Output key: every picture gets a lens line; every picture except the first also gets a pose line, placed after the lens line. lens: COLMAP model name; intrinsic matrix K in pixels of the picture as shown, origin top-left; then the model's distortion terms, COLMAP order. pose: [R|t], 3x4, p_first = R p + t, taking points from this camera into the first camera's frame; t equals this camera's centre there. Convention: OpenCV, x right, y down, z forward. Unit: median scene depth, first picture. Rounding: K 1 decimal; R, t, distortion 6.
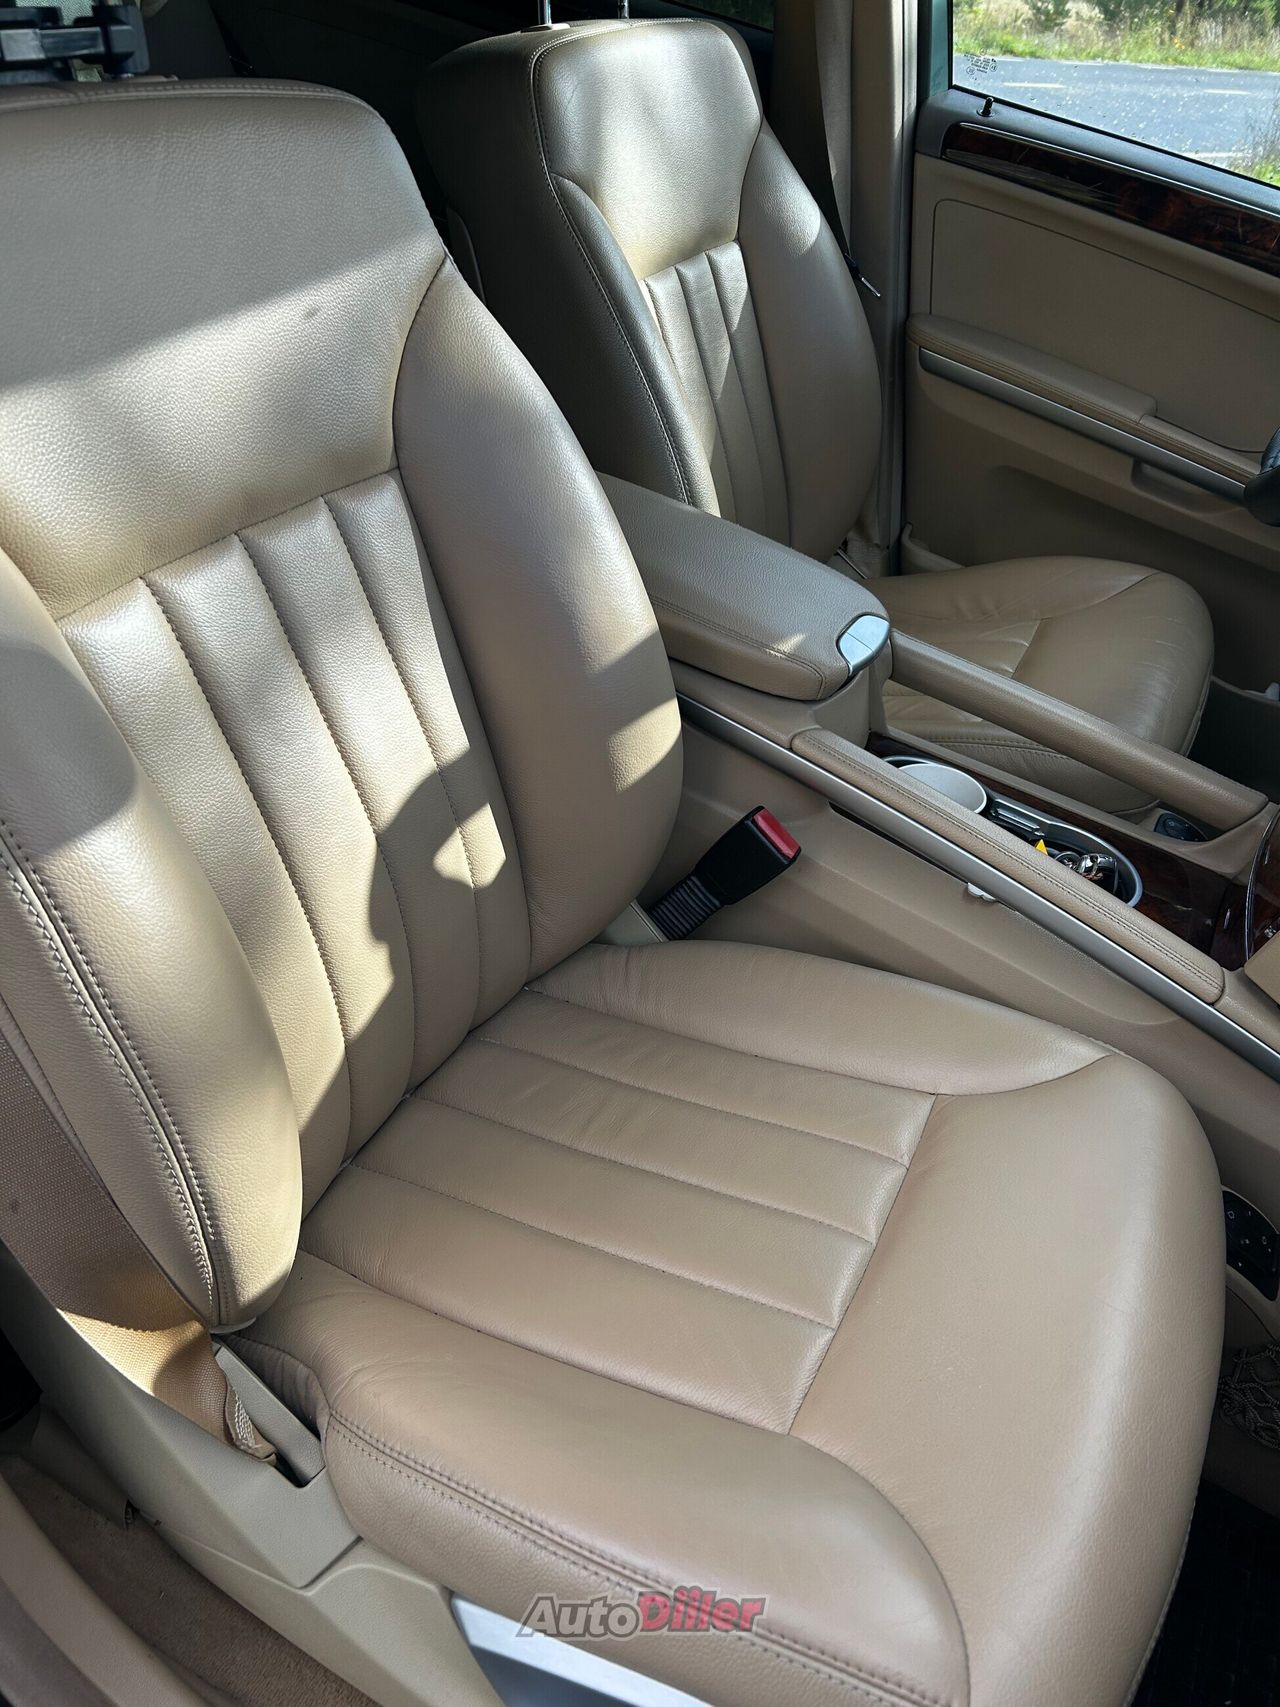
lens RADIAL K [[1287.2, 0, 639.6], [0, 1287.2, 846.0], [0, 0, 1]] dist [0.073149, -0.090618]
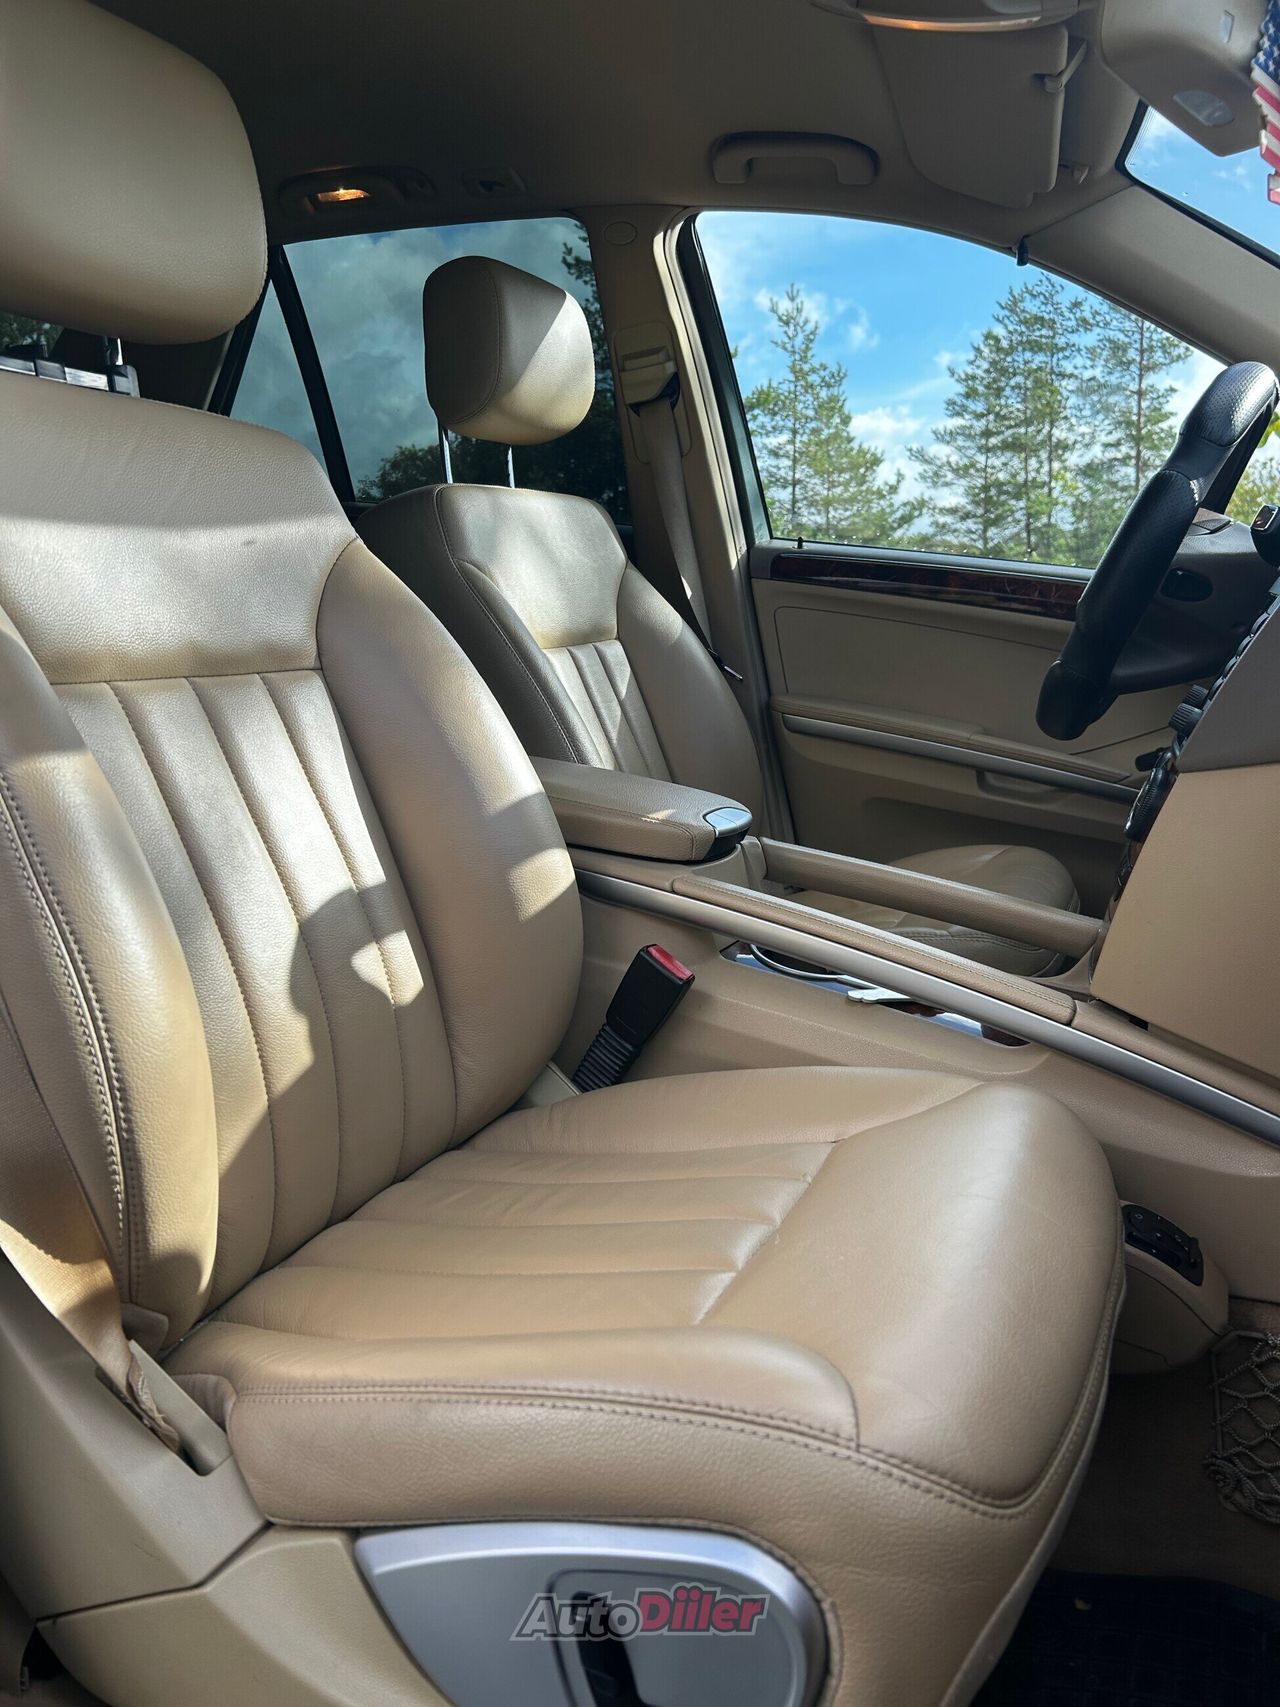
lens RADIAL K [[1287.2, 0, 639.6], [0, 1287.2, 846.0], [0, 0, 1]] dist [0.073149, -0.090618]
pose [[0.993748, -0.109347, 0.022565, 0.066999], [0.107992, 0.890040, -0.442907, 0.398293], [0.028347, 0.442574, 0.896284, -0.049316]]
